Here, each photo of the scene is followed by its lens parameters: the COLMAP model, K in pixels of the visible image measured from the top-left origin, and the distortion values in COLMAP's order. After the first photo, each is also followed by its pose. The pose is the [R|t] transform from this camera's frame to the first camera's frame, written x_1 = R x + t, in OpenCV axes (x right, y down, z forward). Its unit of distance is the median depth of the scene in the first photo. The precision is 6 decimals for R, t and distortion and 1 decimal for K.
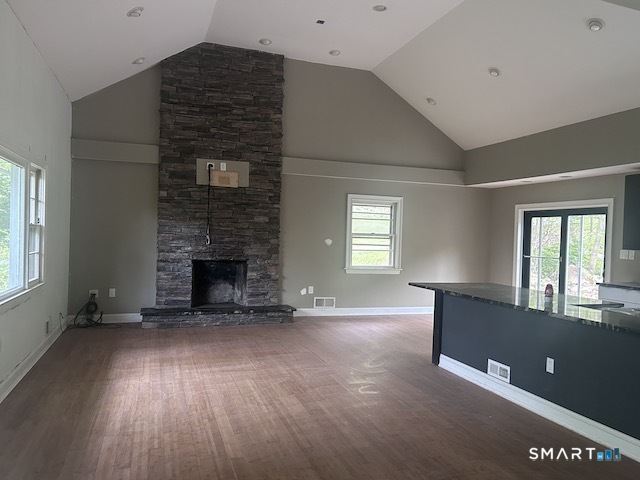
lens RADIAL K [[489.1, 0, 319.8], [0, 489.1, 237.4], [0, 0, 1]] dist [-0.001527, -0.033321]
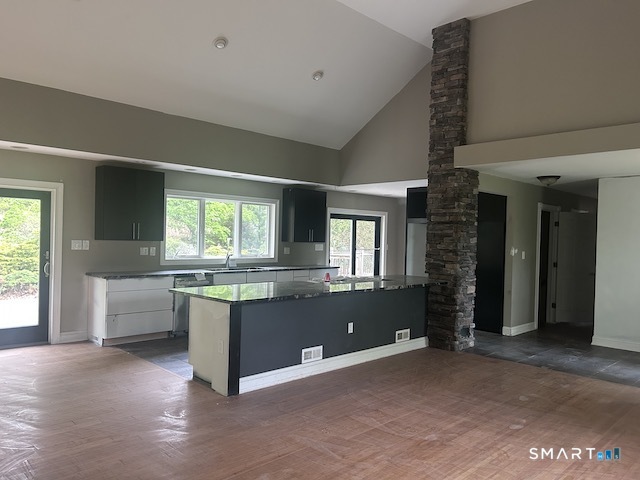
lens RADIAL K [[489.1, 0, 318.6], [0, 489.1, 241.7], [0, 0, 1]] dist [-0.001527, -0.033321]
pose [[-0.425295, -0.050973, 0.903618, -0.718231], [-0.024343, 0.998696, 0.044879, -0.040449], [-0.904728, -0.002910, -0.425981, 1.644881]]
